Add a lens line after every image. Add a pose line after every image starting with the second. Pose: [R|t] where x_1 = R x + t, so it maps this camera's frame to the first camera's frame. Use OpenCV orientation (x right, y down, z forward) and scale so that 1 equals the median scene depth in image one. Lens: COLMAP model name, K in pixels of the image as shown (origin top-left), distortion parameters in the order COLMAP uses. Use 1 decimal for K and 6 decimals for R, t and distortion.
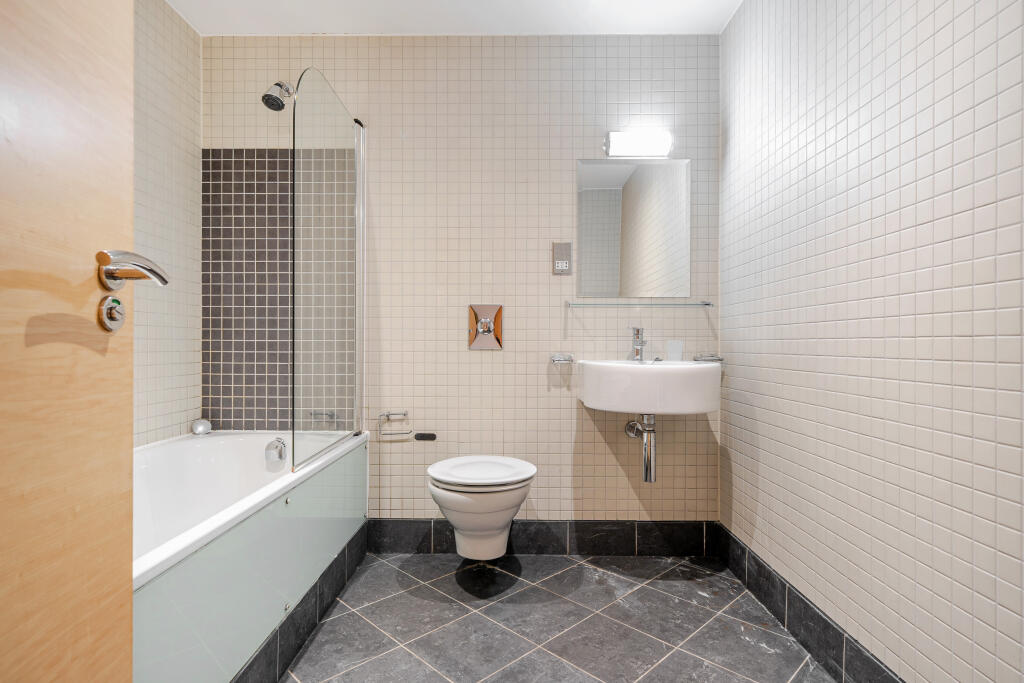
lens RADIAL K [[530.3, 0, 511.6], [0, 530.3, 341.7], [0, 0, 1]] dist [-0.000946, -0.000076]
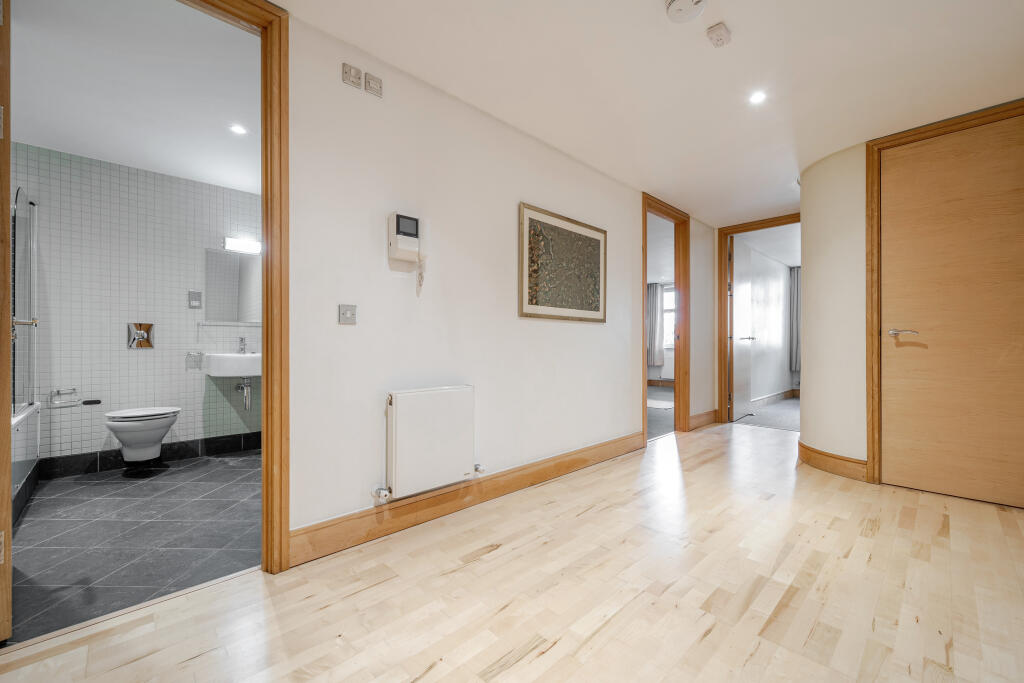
lens RADIAL K [[413.2, 0, 512.6], [0, 413.2, 343.8], [0, 0, 1]] dist [-0.001510, -0.000335]
pose [[0.717009, -0.001991, 0.697061, -0.118600], [0.005008, 0.999985, -0.002295, 0.007315], [-0.697046, 0.005136, 0.717008, -0.830290]]
